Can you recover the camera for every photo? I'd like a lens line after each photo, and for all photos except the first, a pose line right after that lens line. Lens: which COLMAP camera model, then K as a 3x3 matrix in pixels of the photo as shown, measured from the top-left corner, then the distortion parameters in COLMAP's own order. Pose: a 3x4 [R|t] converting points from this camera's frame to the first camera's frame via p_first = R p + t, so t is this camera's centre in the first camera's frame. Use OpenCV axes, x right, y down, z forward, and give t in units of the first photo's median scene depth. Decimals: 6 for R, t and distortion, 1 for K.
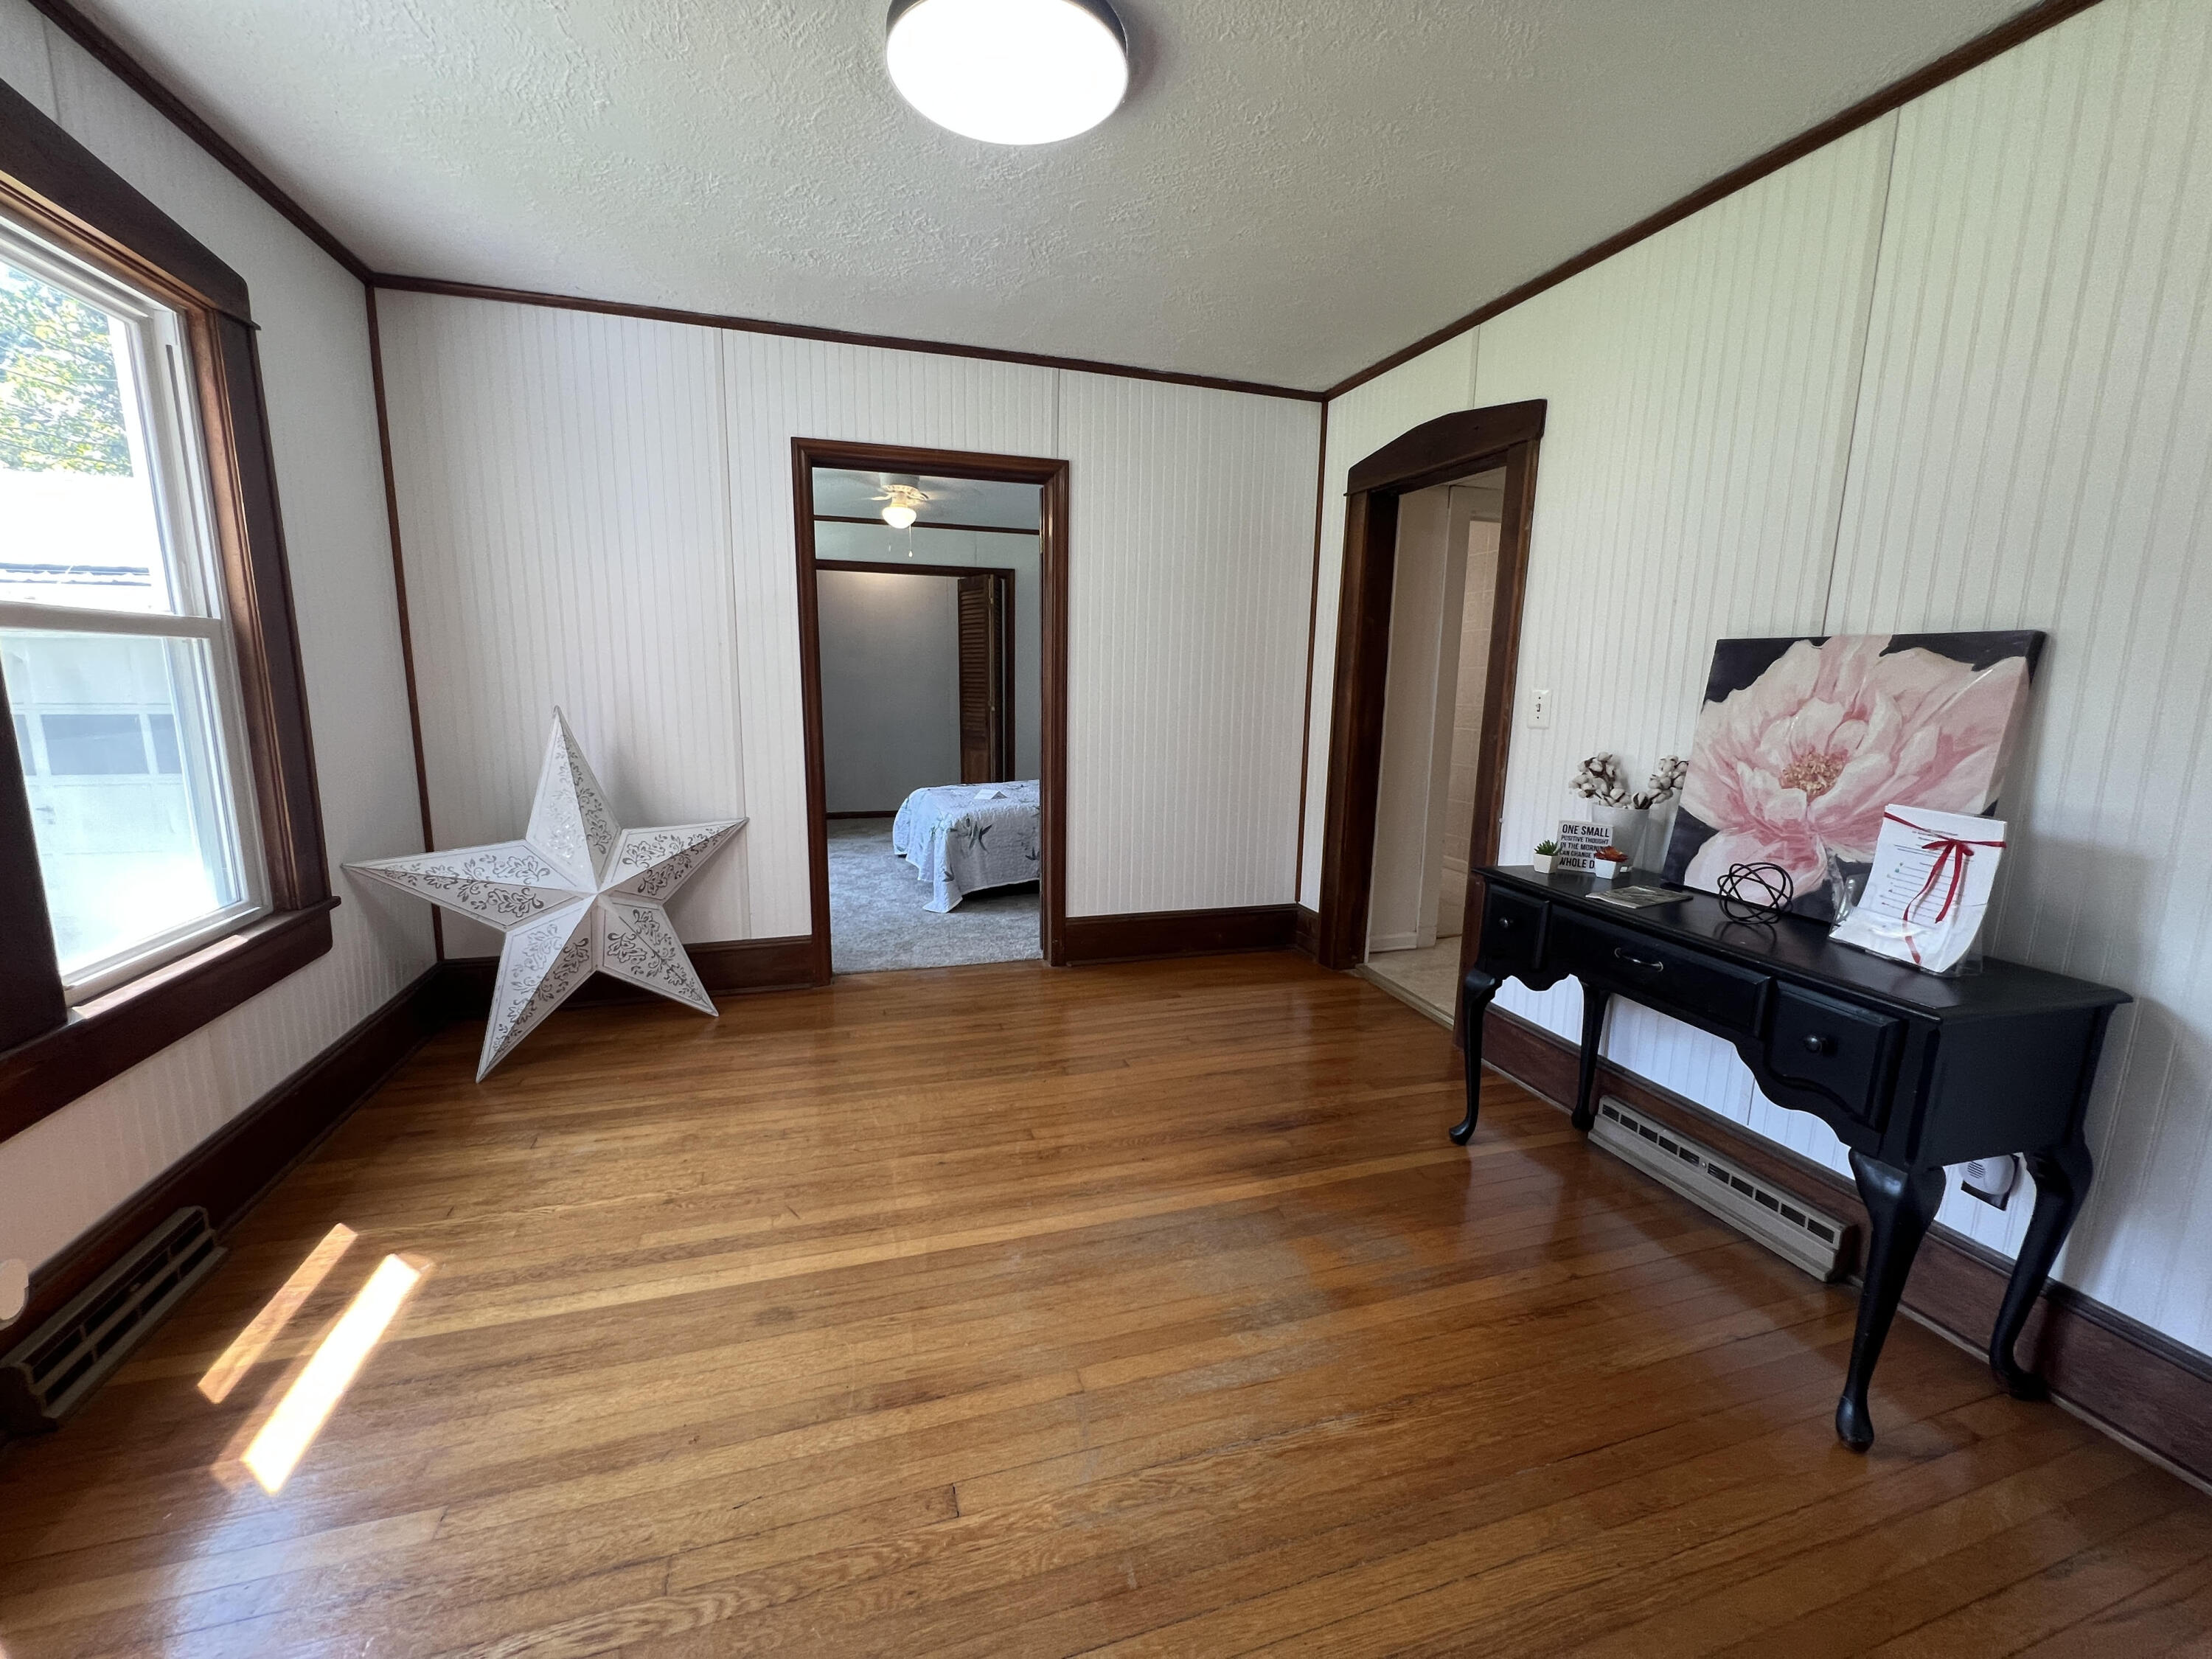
lens RADIAL K [[885.8, 0, 1103.8], [0, 885.8, 833.7], [0, 0, 1]] dist [-0.001167, -0.000125]
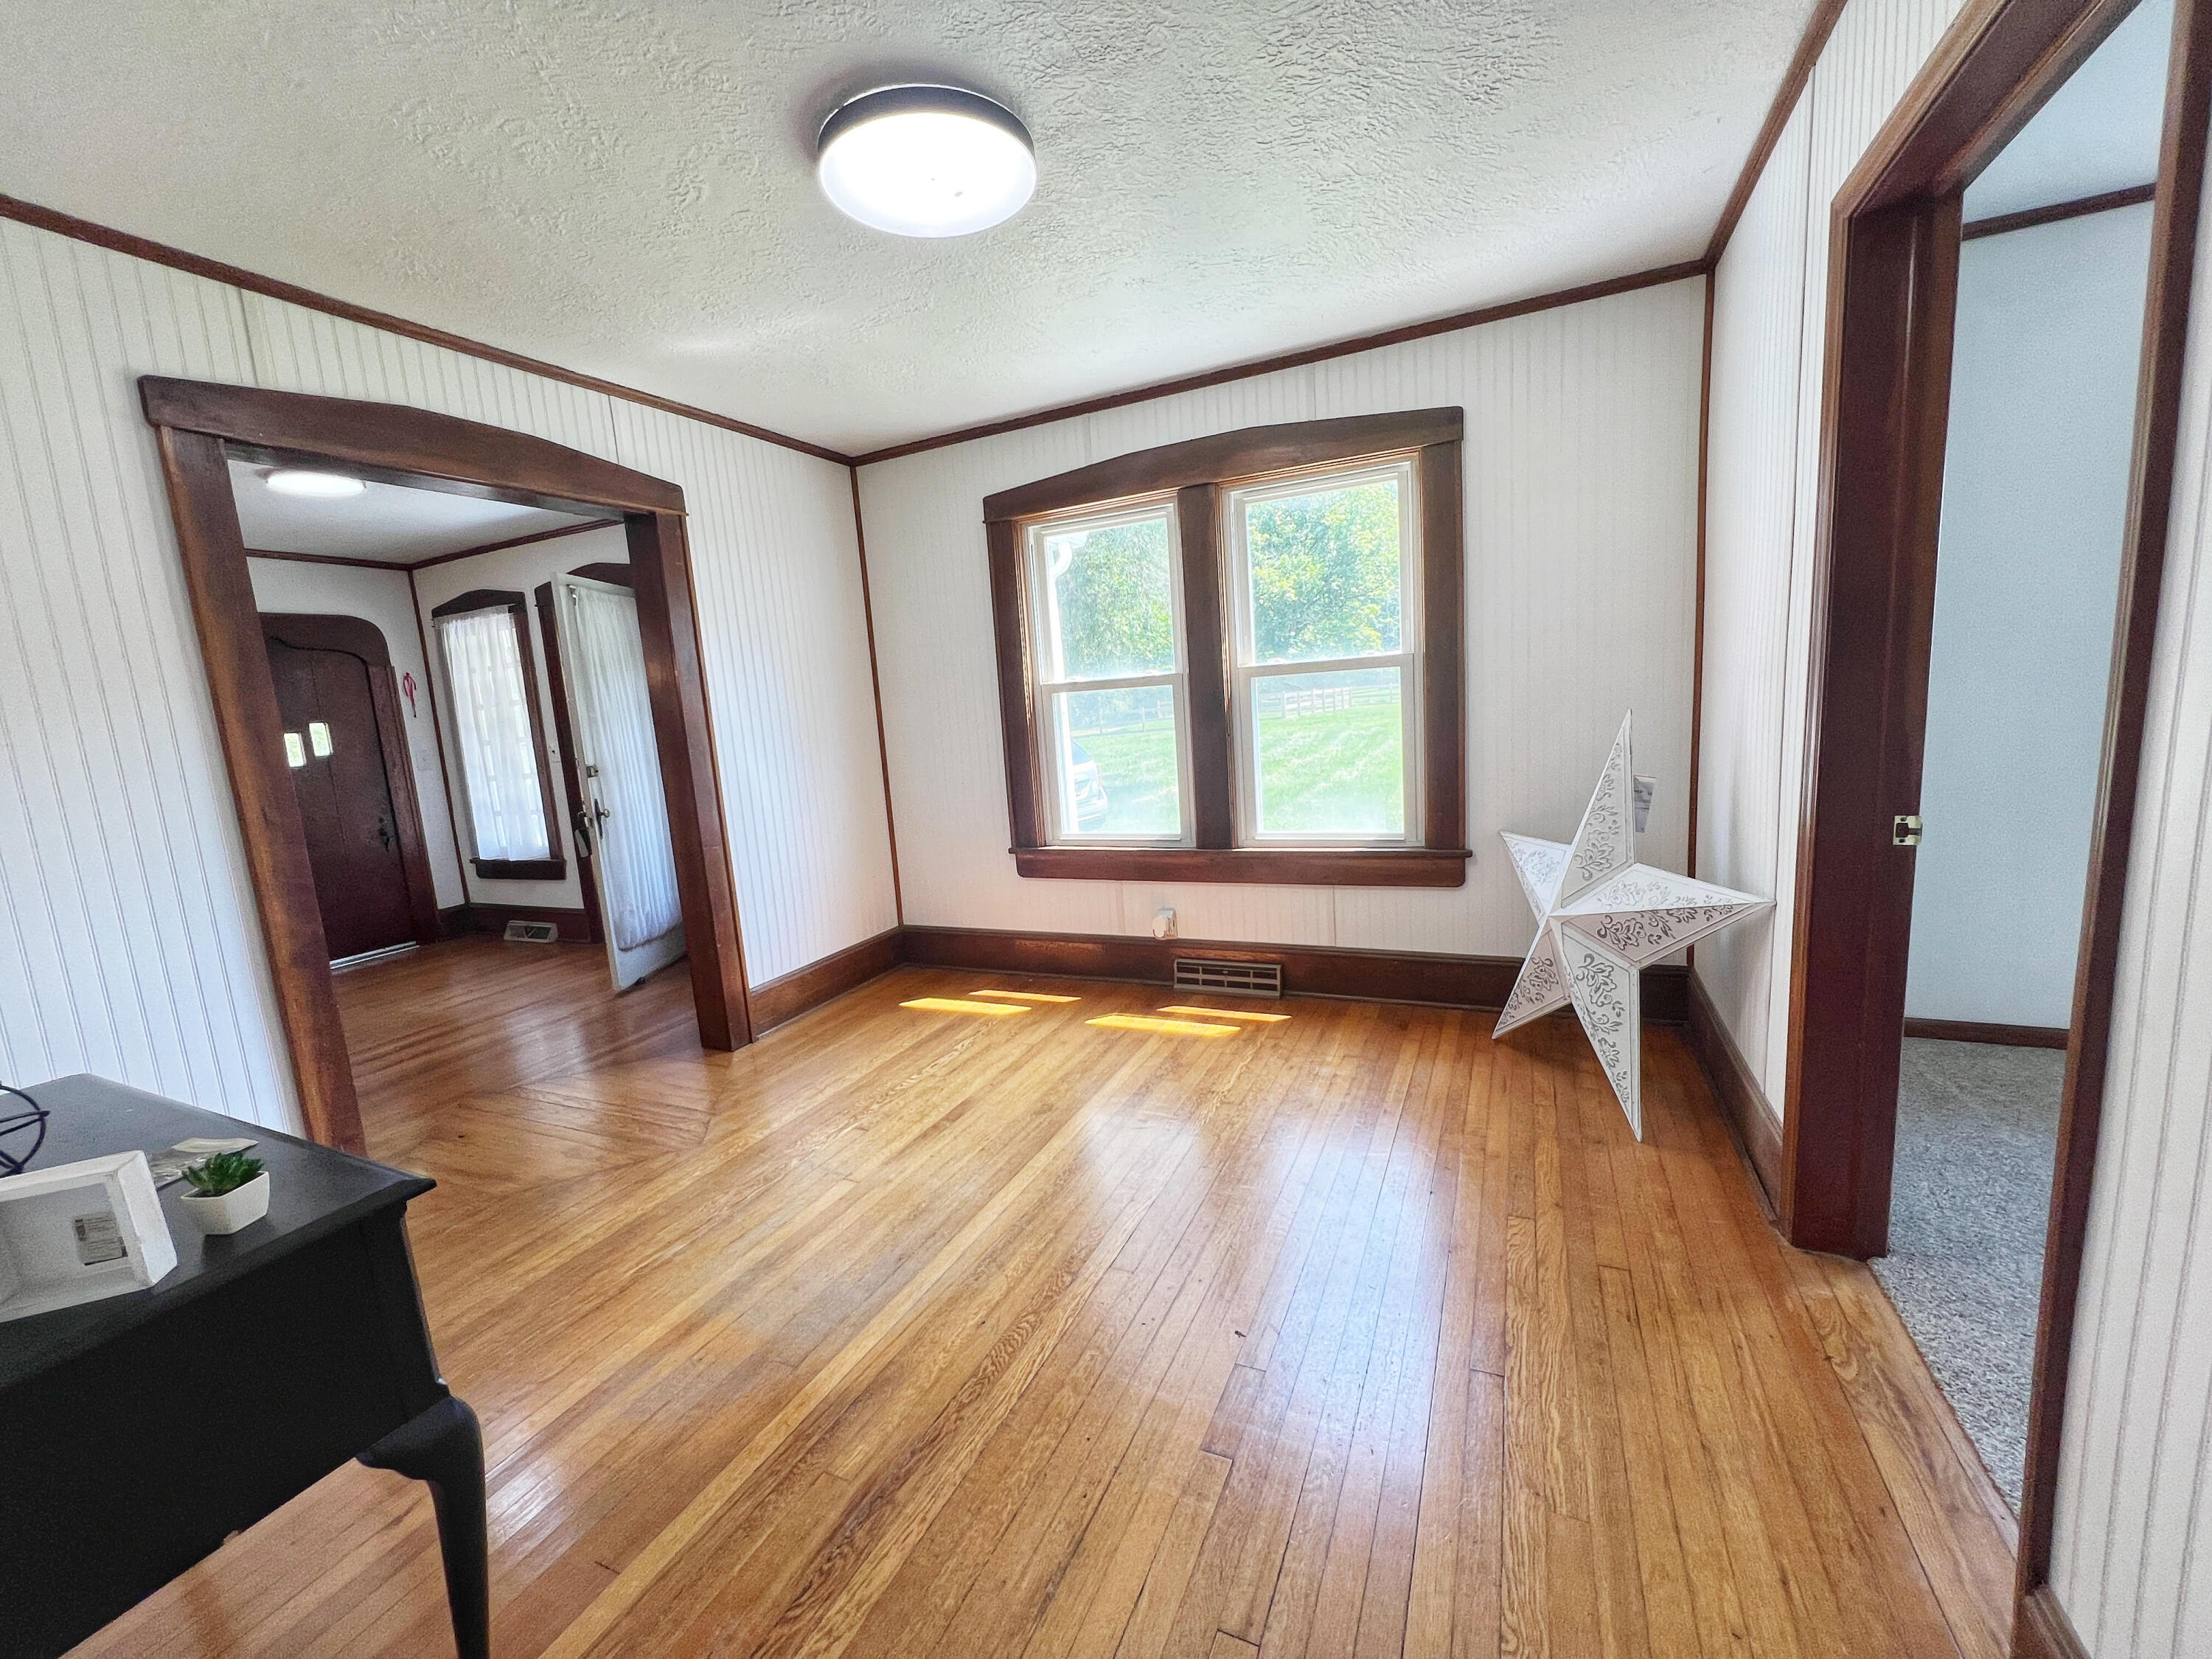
lens RADIAL K [[885.8, 0, 1109.7], [0, 885.8, 829.2], [0, 0, 1]] dist [-0.001167, -0.000125]
pose [[-0.671241, 0.139039, -0.728082, 0.642457], [-0.070563, 0.965803, 0.249491, -0.353057], [0.737873, 0.218844, -0.638476, 1.978485]]
